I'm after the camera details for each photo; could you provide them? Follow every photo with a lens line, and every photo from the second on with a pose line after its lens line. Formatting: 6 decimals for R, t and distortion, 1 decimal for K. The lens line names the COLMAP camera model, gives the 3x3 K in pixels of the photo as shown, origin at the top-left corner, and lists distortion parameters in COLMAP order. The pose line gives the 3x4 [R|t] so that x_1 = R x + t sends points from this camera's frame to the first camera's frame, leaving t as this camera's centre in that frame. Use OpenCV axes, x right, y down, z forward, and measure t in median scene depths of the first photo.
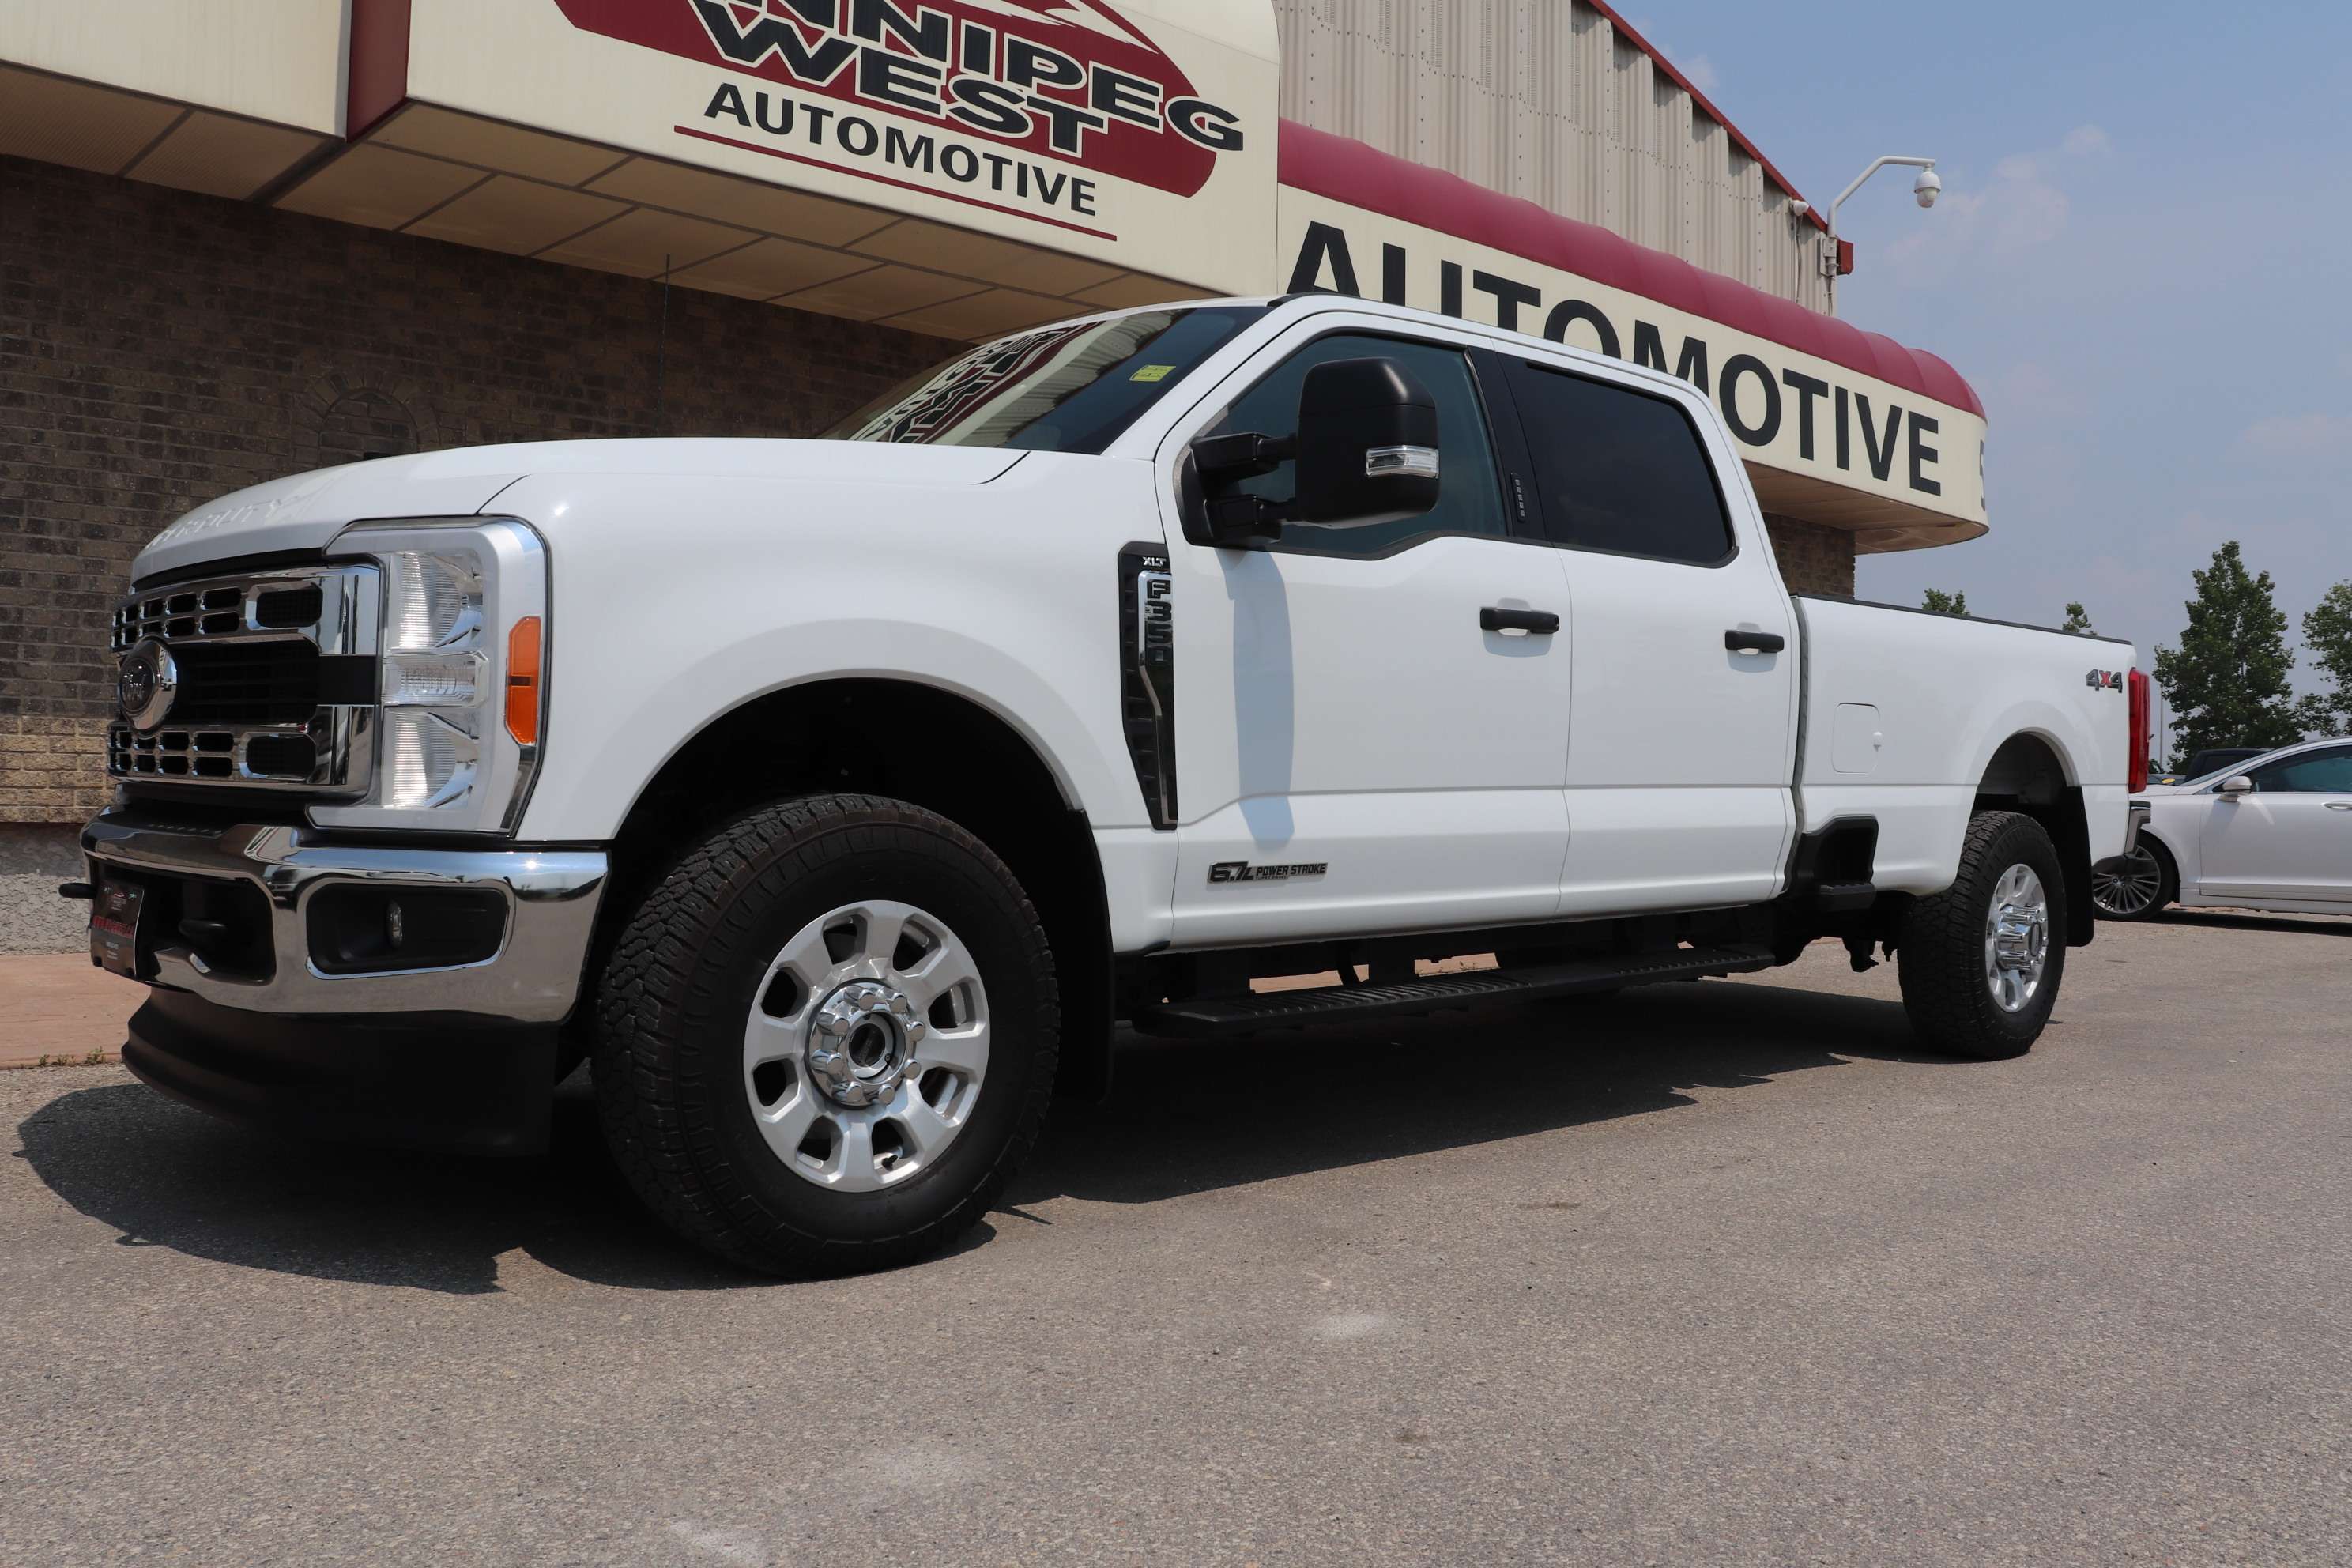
lens RADIAL K [[1935.6, 0, 1176.0], [0, 1935.6, 784.0], [0, 0, 1]] dist [-0.179197, 0.171946]
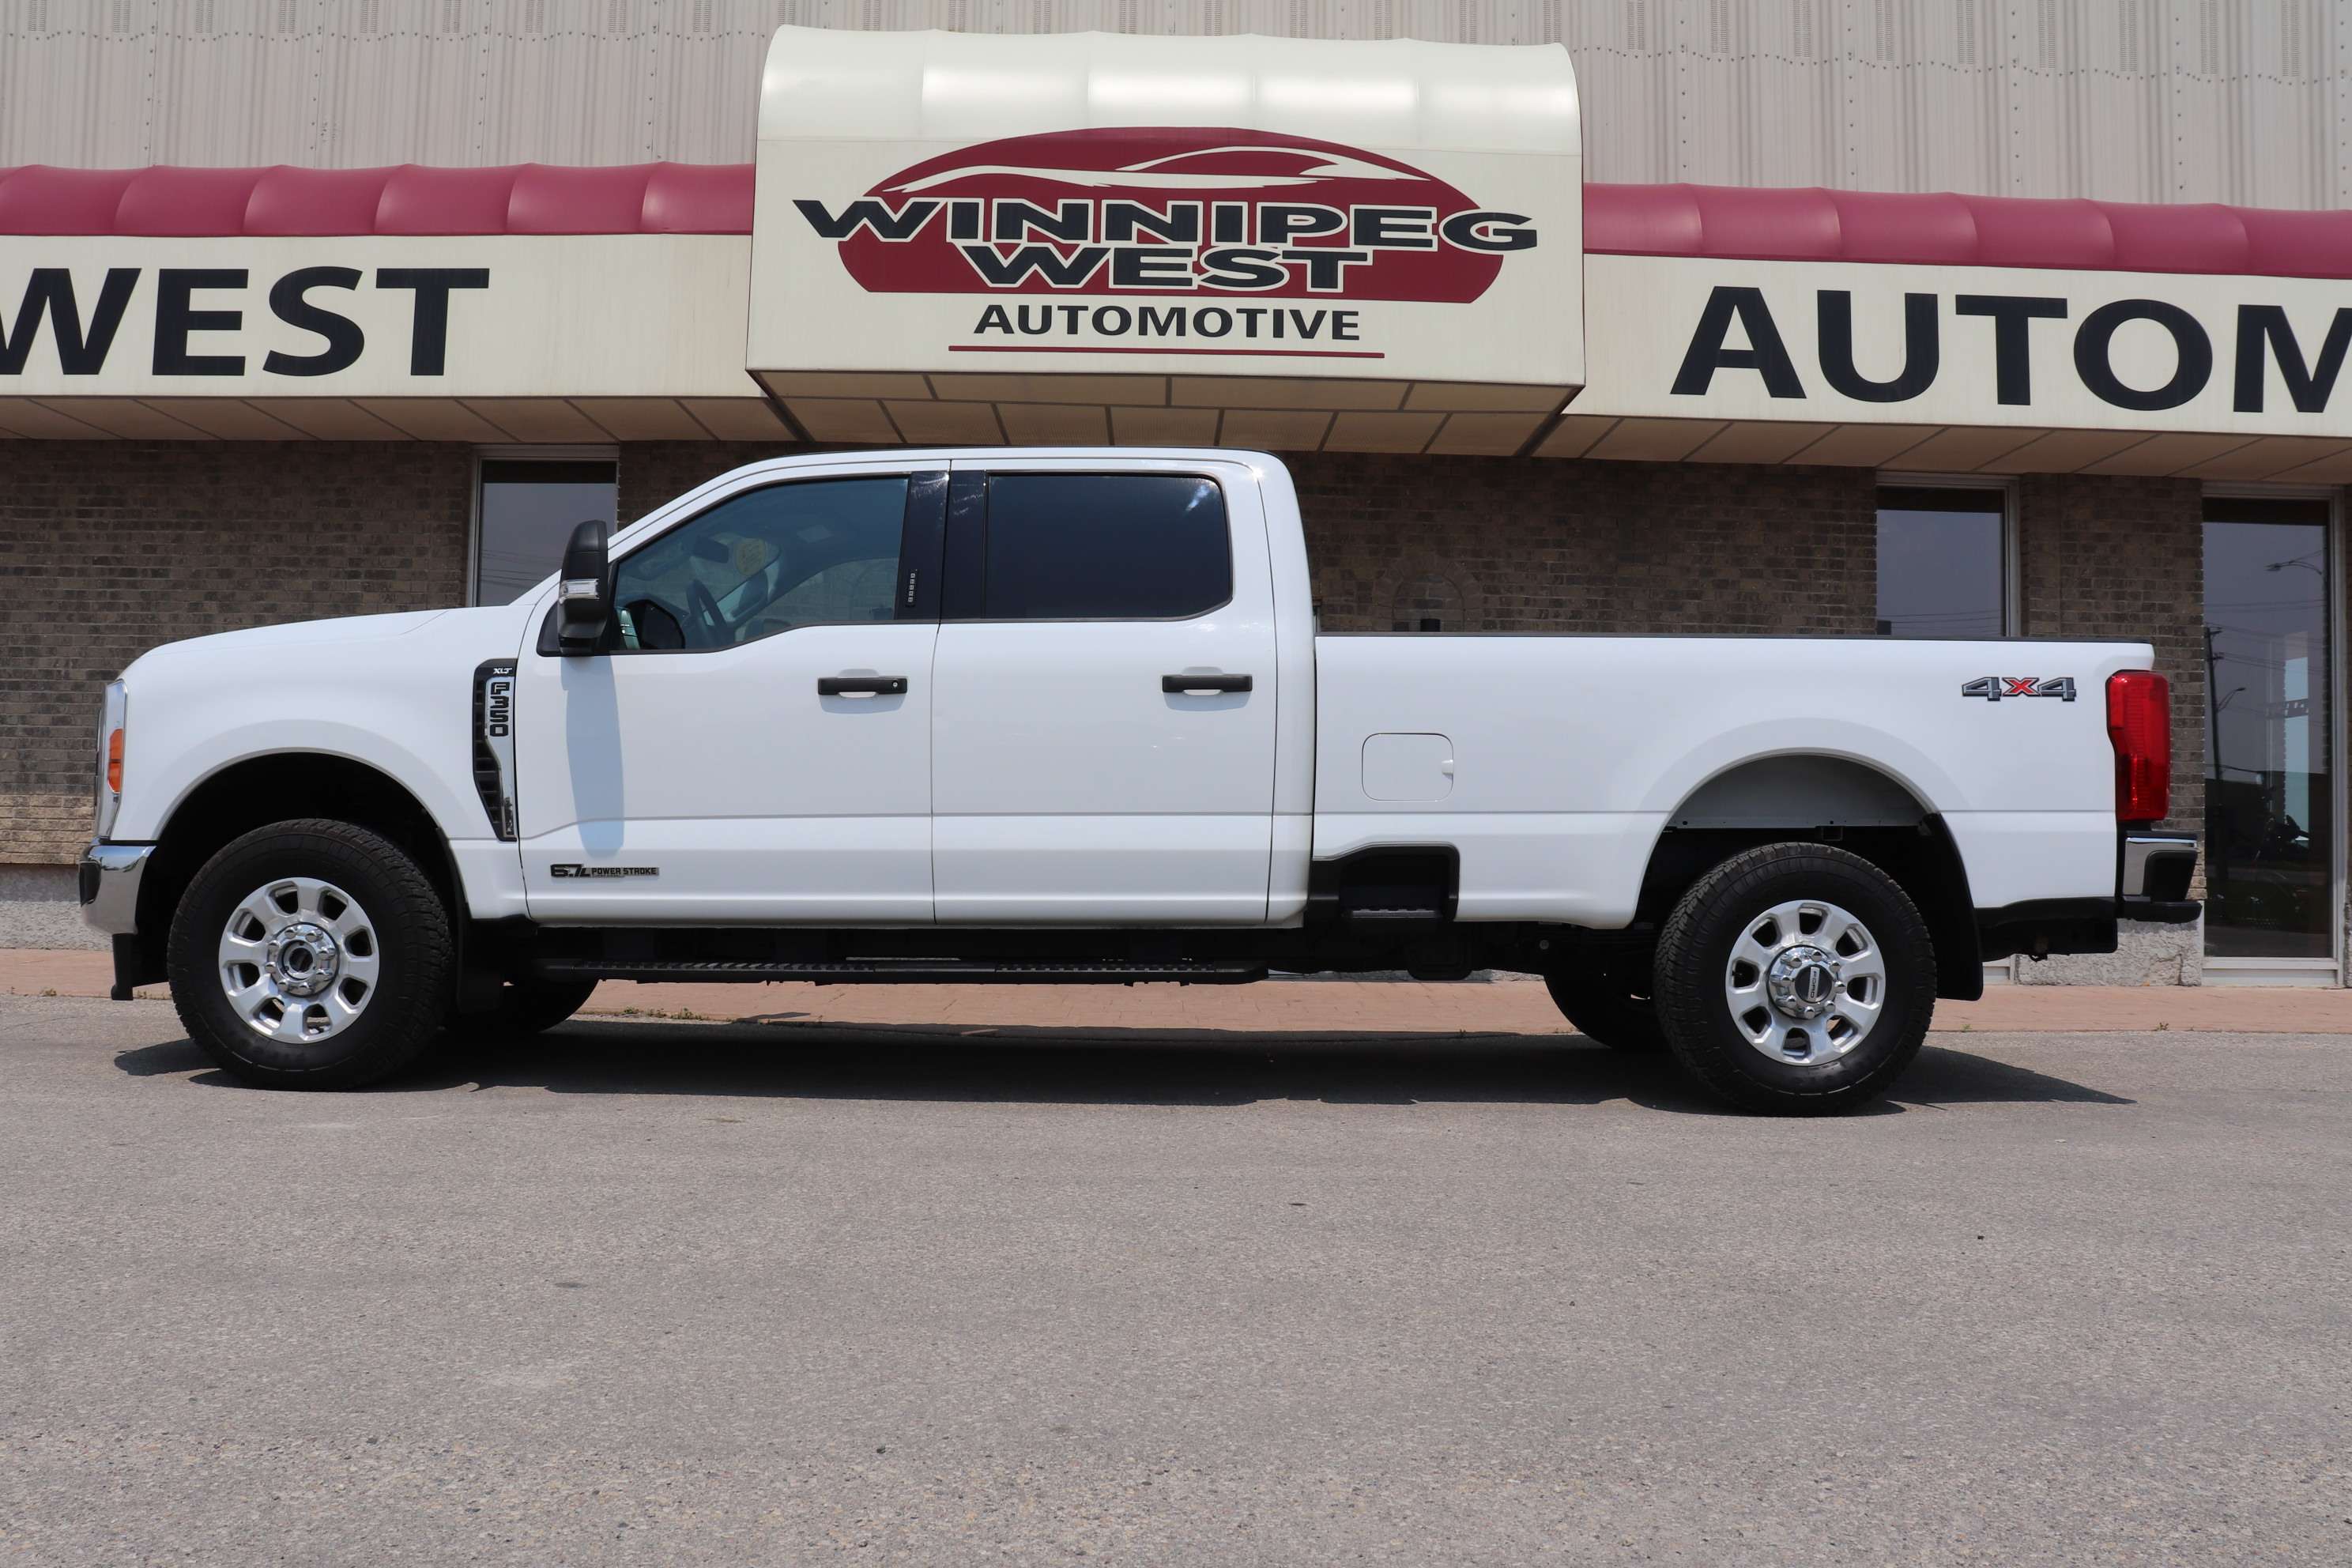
lens RADIAL K [[1935.6, 0, 1176.0], [0, 1935.6, 784.0], [0, 0, 1]] dist [-0.179197, 0.171946]
pose [[0.753908, -0.036713, -0.655953, 0.658114], [0.000447, 0.998466, -0.055370, 0.029218], [0.656980, 0.041451, 0.752768, 0.093722]]
